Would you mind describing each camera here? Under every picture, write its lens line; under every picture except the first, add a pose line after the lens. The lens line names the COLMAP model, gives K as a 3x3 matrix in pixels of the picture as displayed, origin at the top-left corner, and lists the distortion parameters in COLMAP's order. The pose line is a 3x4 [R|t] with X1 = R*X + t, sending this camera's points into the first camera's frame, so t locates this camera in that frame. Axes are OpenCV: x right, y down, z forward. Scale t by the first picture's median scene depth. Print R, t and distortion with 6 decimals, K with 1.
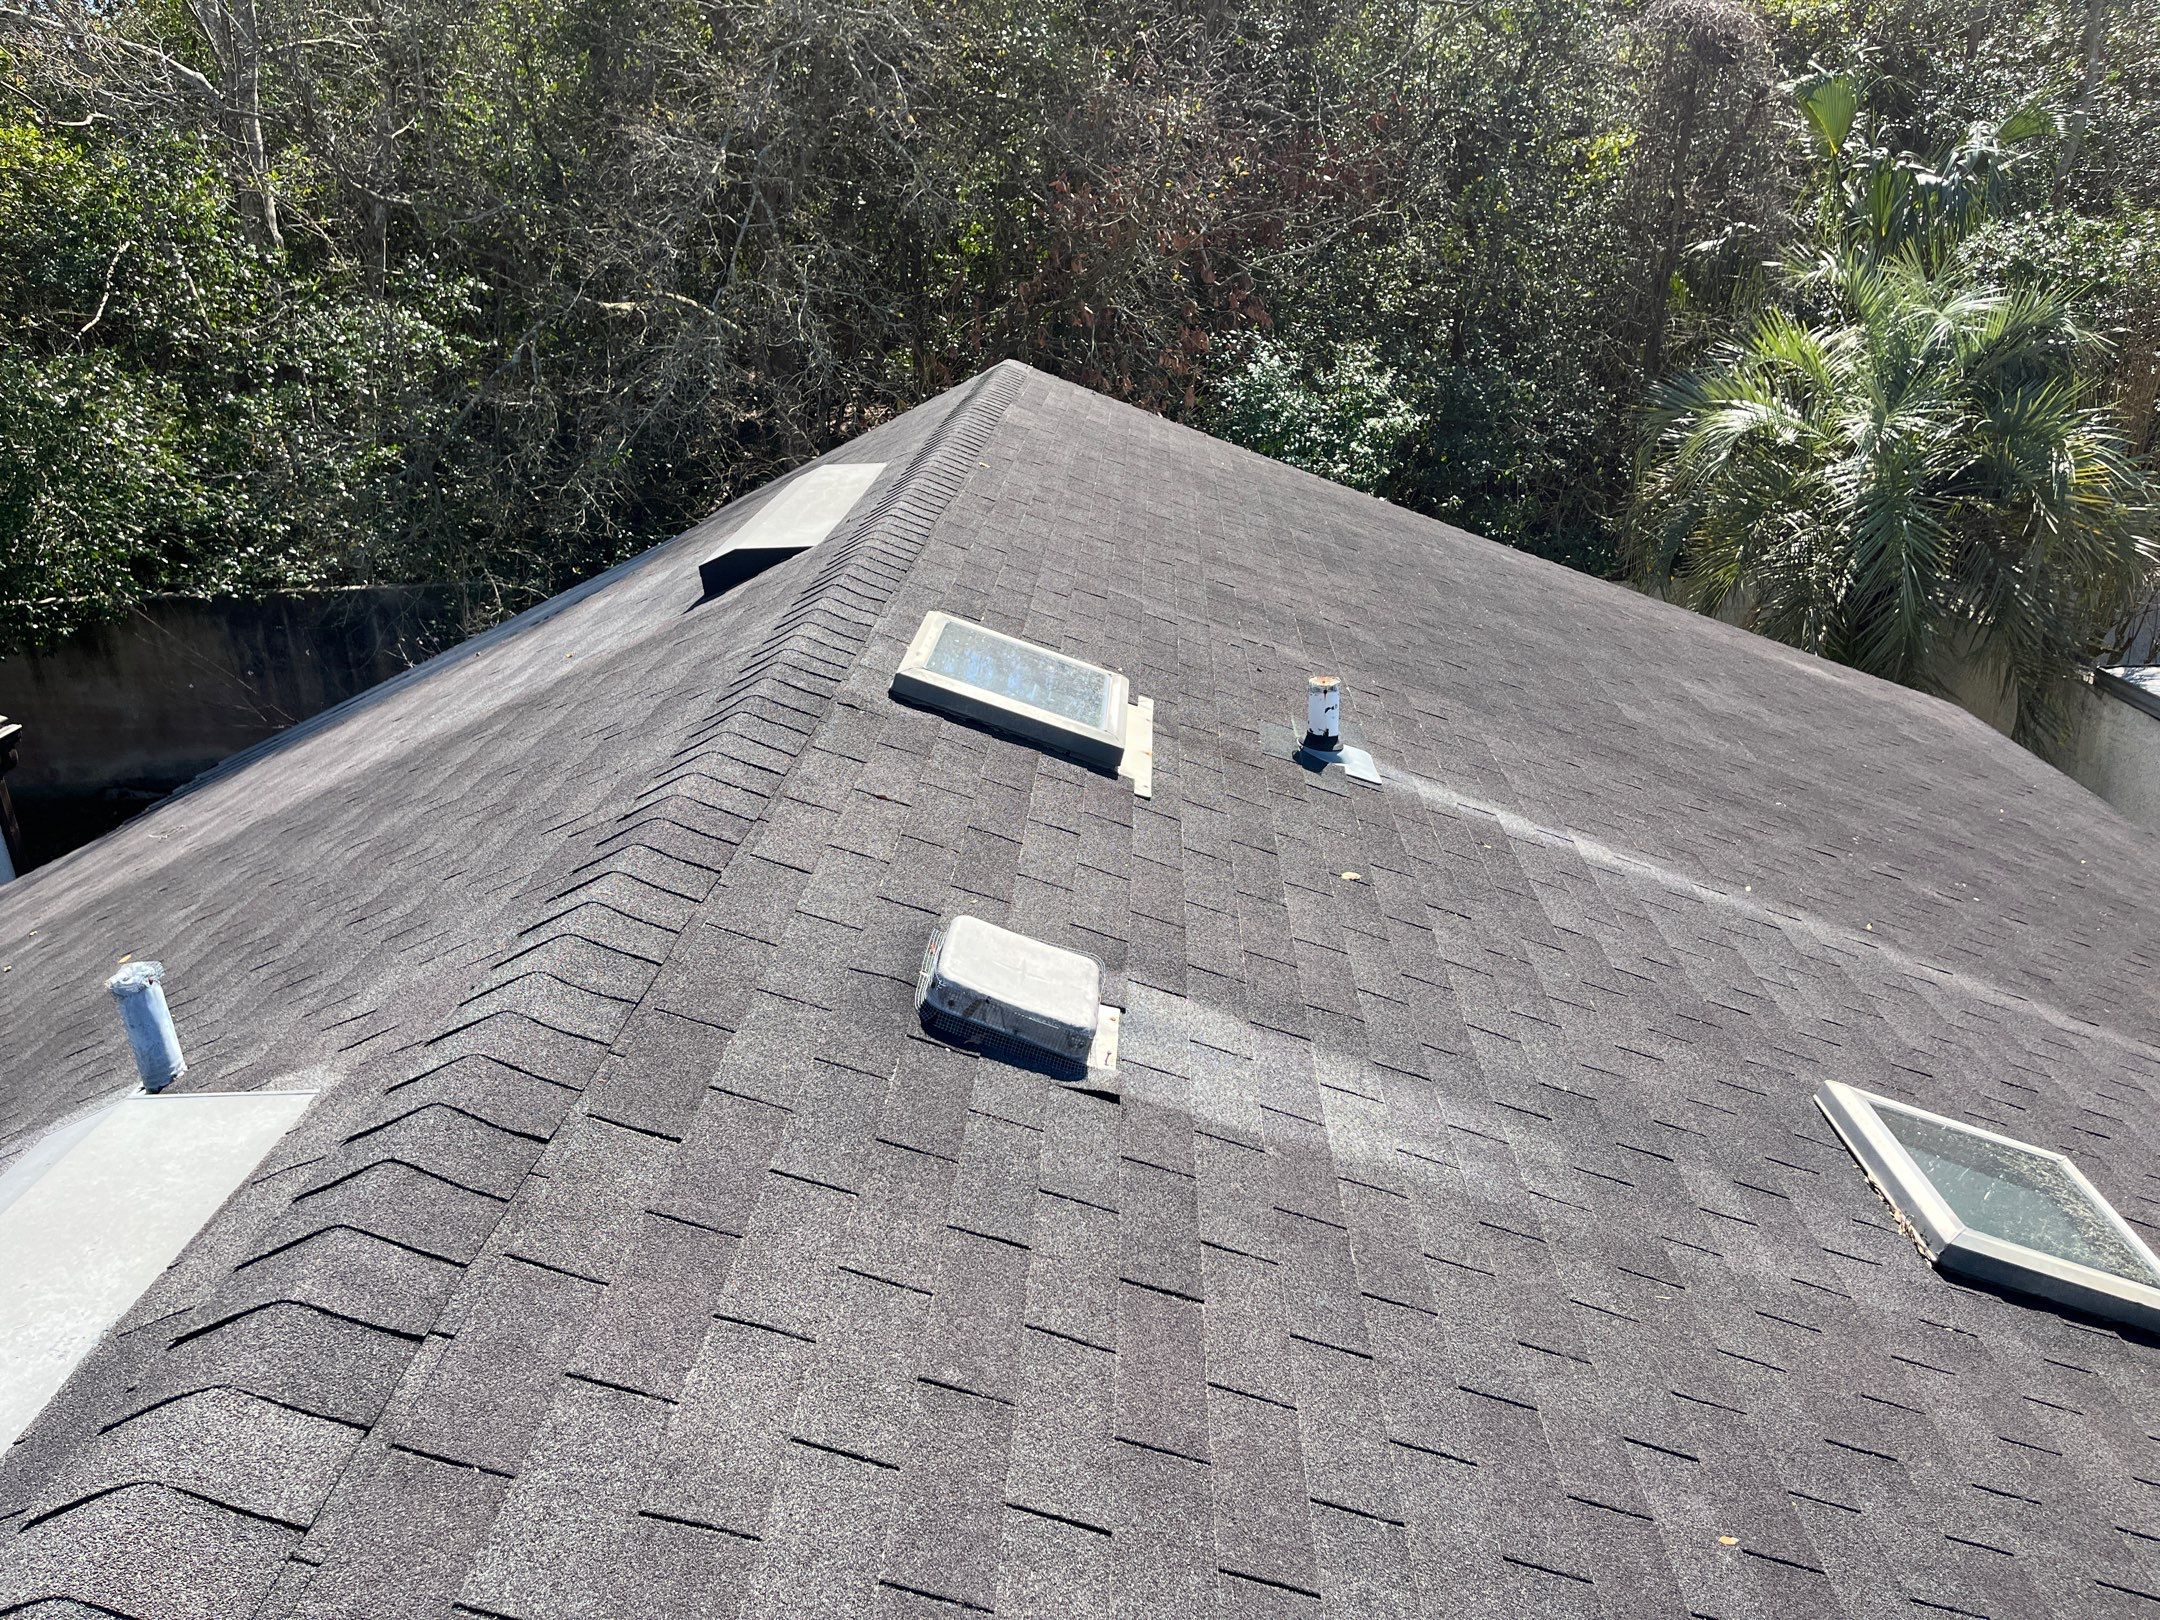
lens RADIAL K [[1389.8, 0, 1079.7], [0, 1389.8, 818.9], [0, 0, 1]] dist [0.056312, -0.062124]
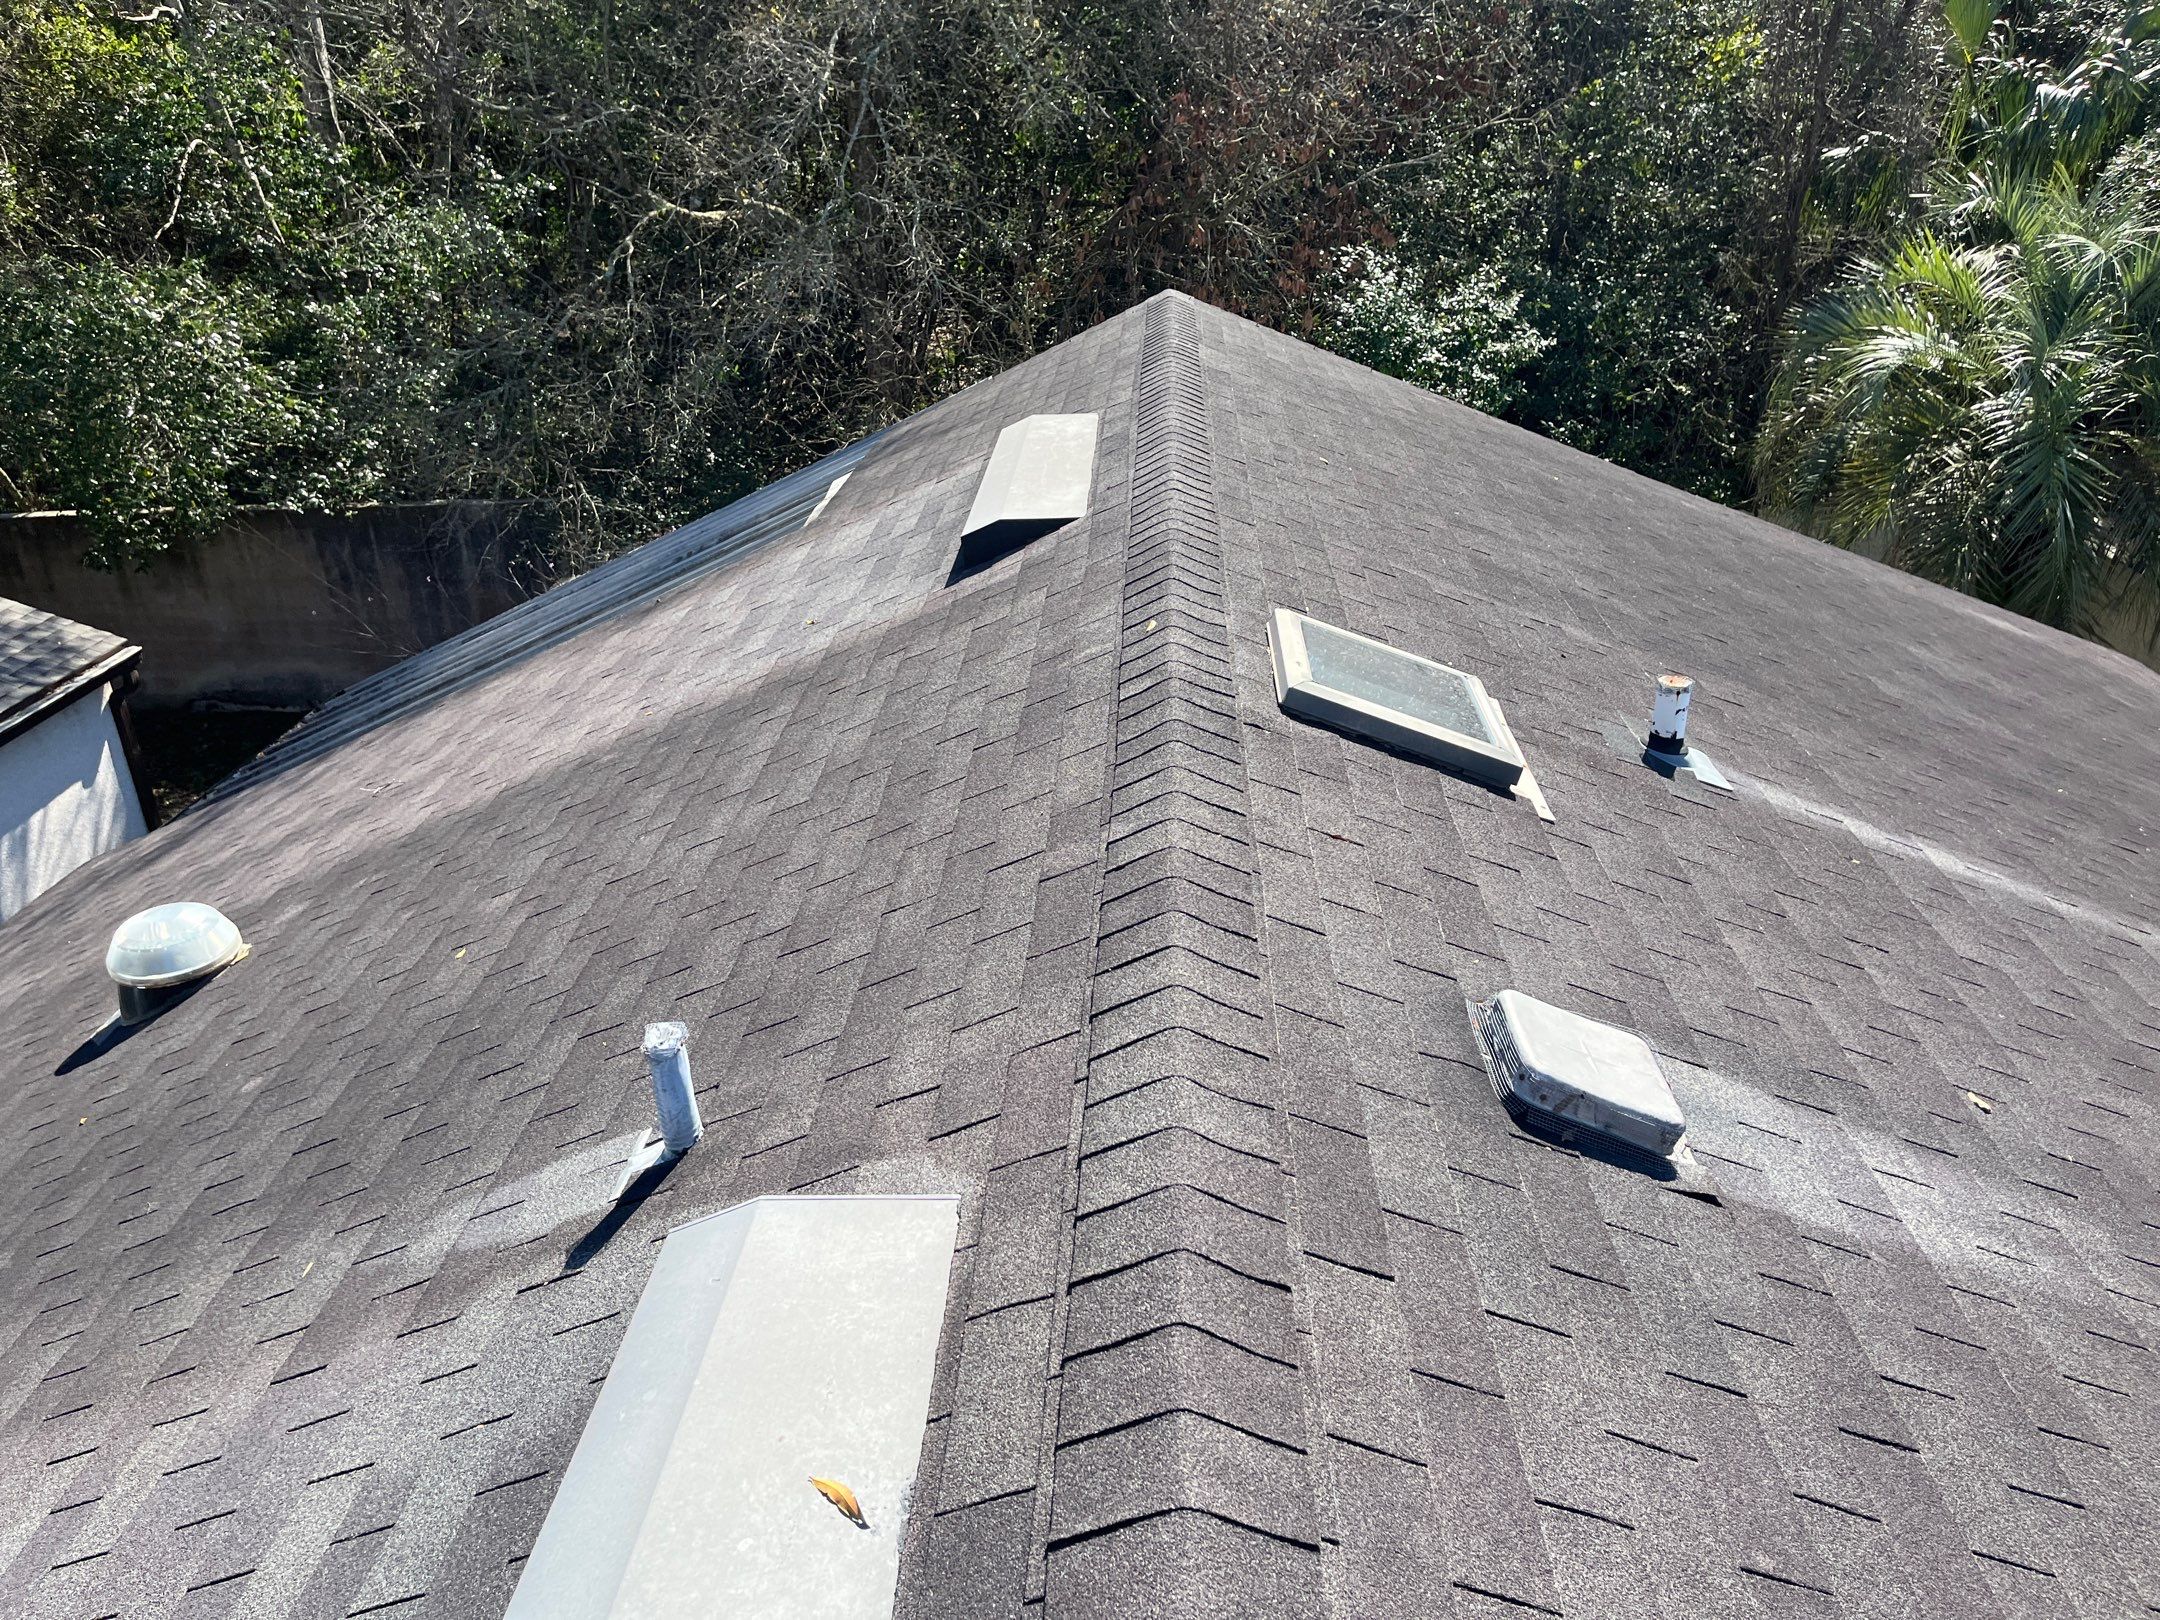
lens RADIAL K [[1389.8, 0, 1079.7], [0, 1389.8, 818.9], [0, 0, 1]] dist [0.056312, -0.062124]
pose [[0.999641, 0.014968, -0.022227, -0.174856], [-0.013514, 0.997846, 0.064197, -0.051103], [0.023140, -0.063874, 0.997690, 0.023370]]
